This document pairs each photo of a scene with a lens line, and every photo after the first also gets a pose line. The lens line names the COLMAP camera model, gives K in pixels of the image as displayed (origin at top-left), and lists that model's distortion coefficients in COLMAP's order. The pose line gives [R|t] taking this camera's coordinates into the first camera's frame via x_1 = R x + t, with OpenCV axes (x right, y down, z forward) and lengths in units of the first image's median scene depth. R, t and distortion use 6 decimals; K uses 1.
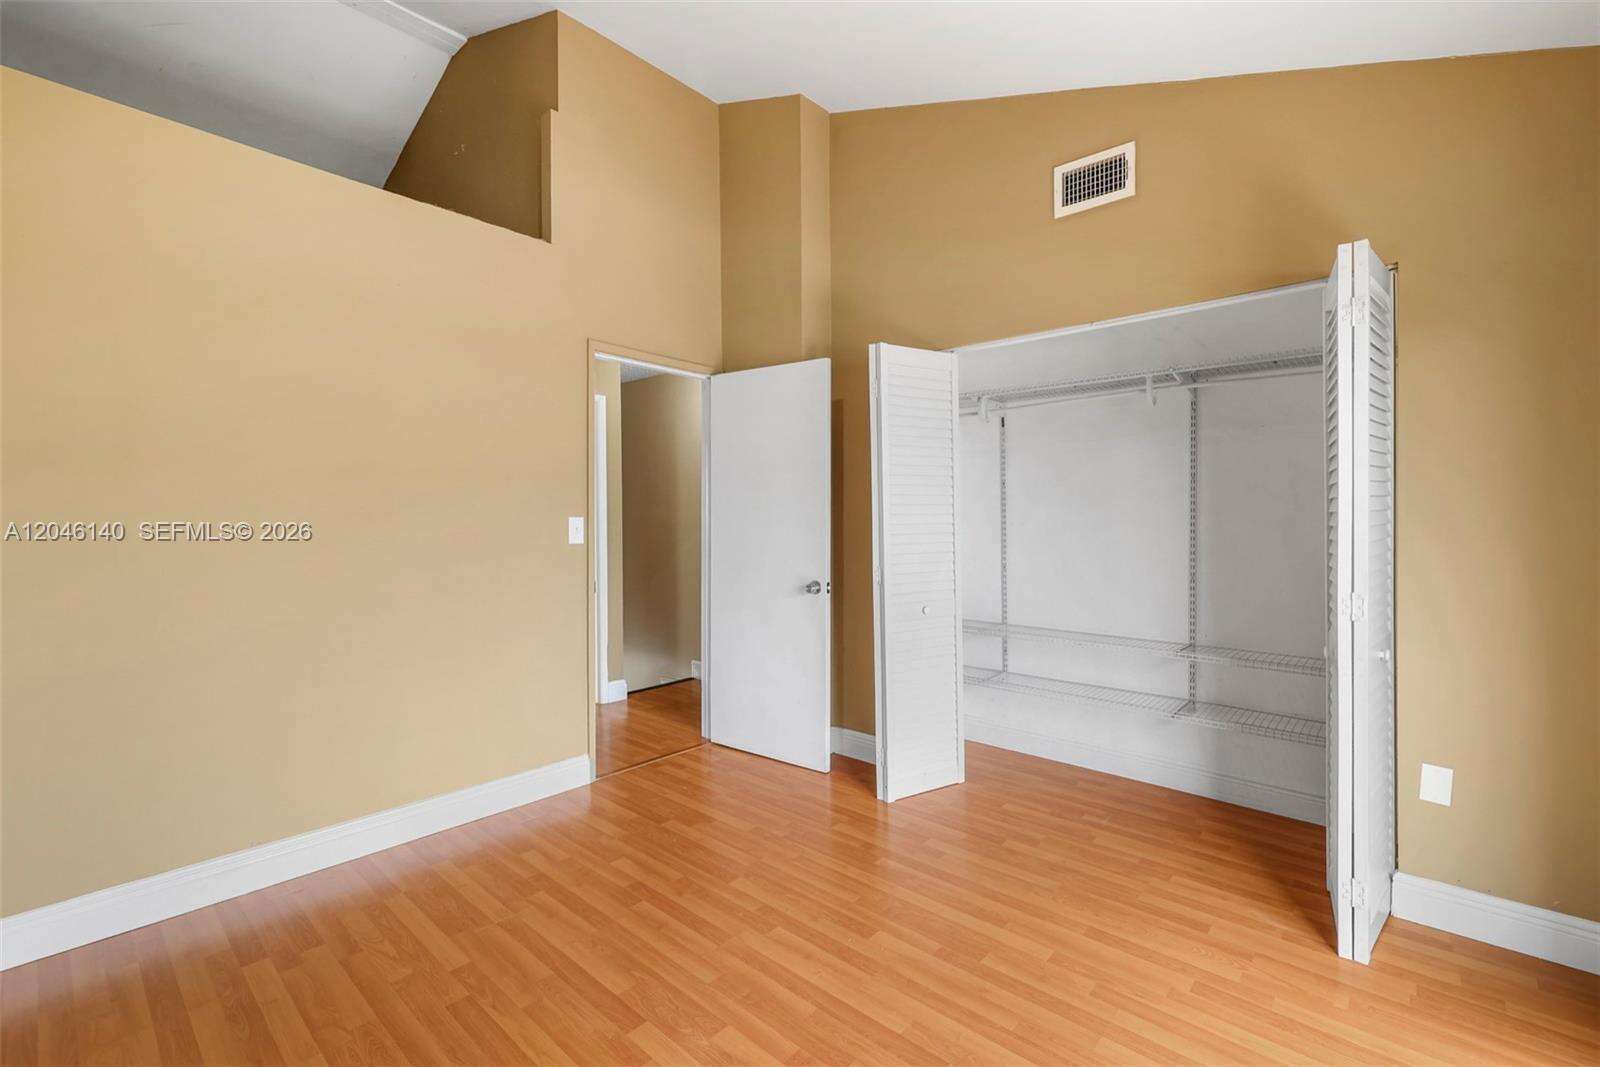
lens RADIAL K [[701.4, 0, 796.7], [0, 701.4, 531.3], [0, 0, 1]] dist [0.004039, -0.001761]
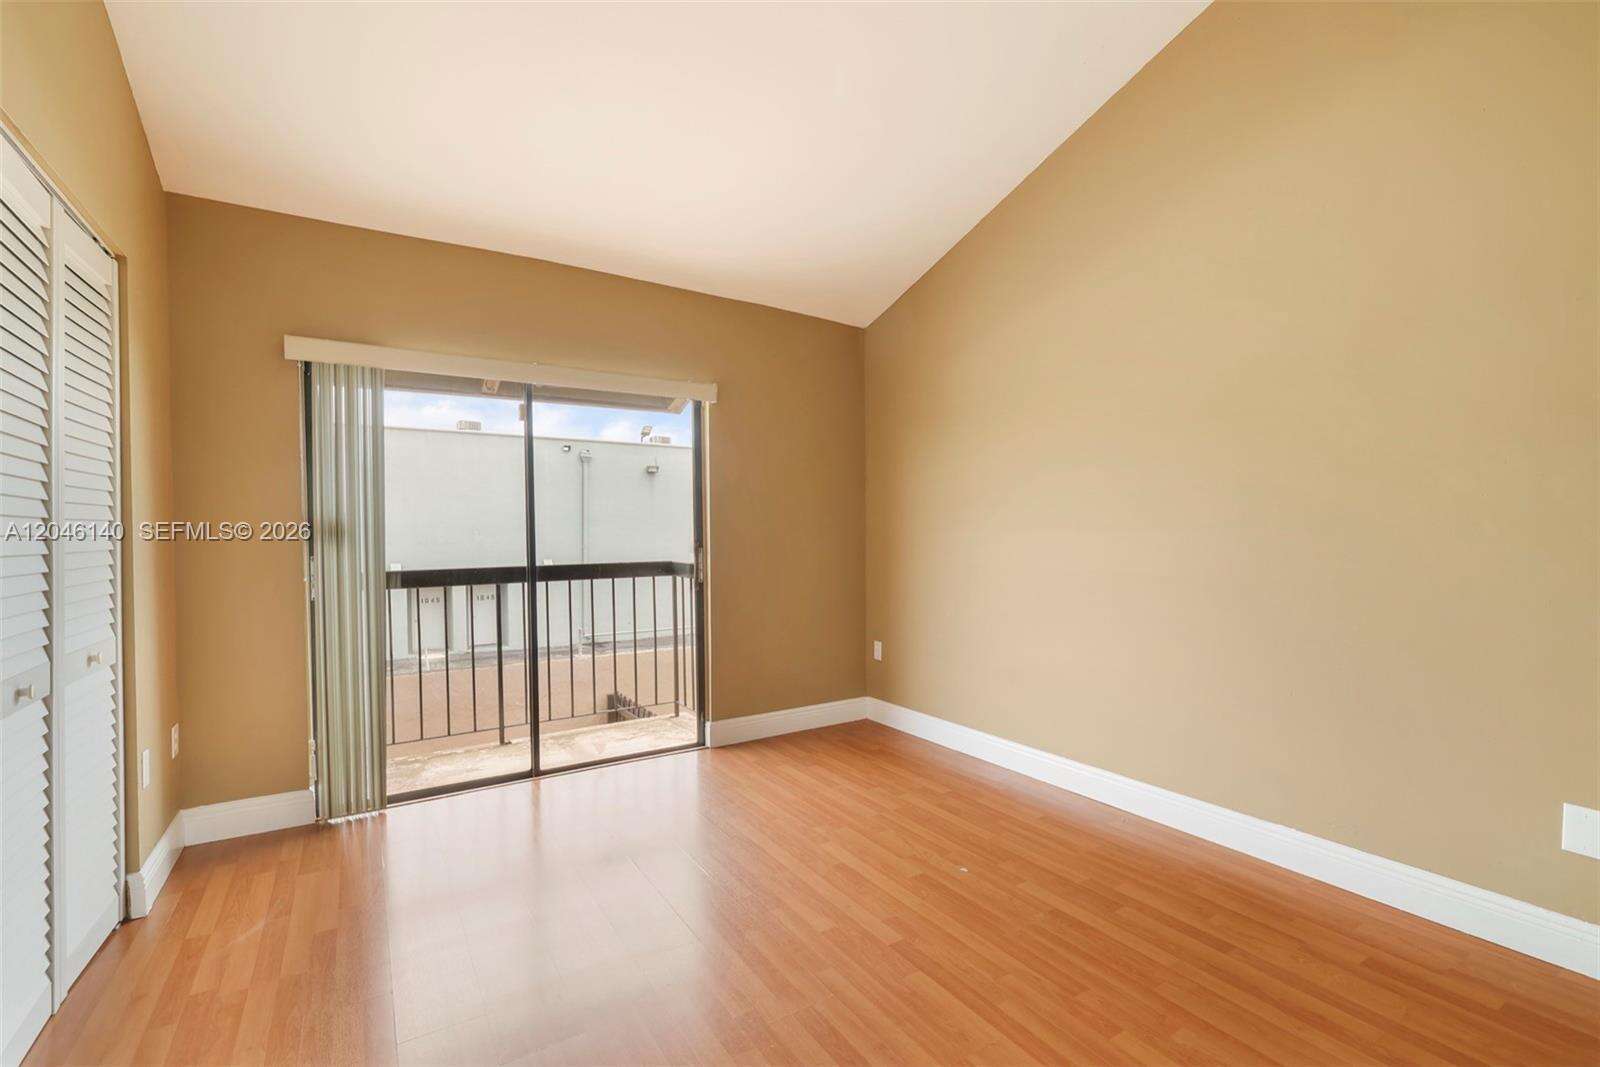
lens RADIAL K [[701.4, 0, 797.7], [0, 701.4, 532.2], [0, 0, 1]] dist [0.004039, -0.001761]
pose [[-0.963097, 0.007346, 0.269056, -0.478150], [0.011329, 0.999848, 0.013254, 0.008103], [-0.268918, 0.015813, -0.963033, 2.651569]]
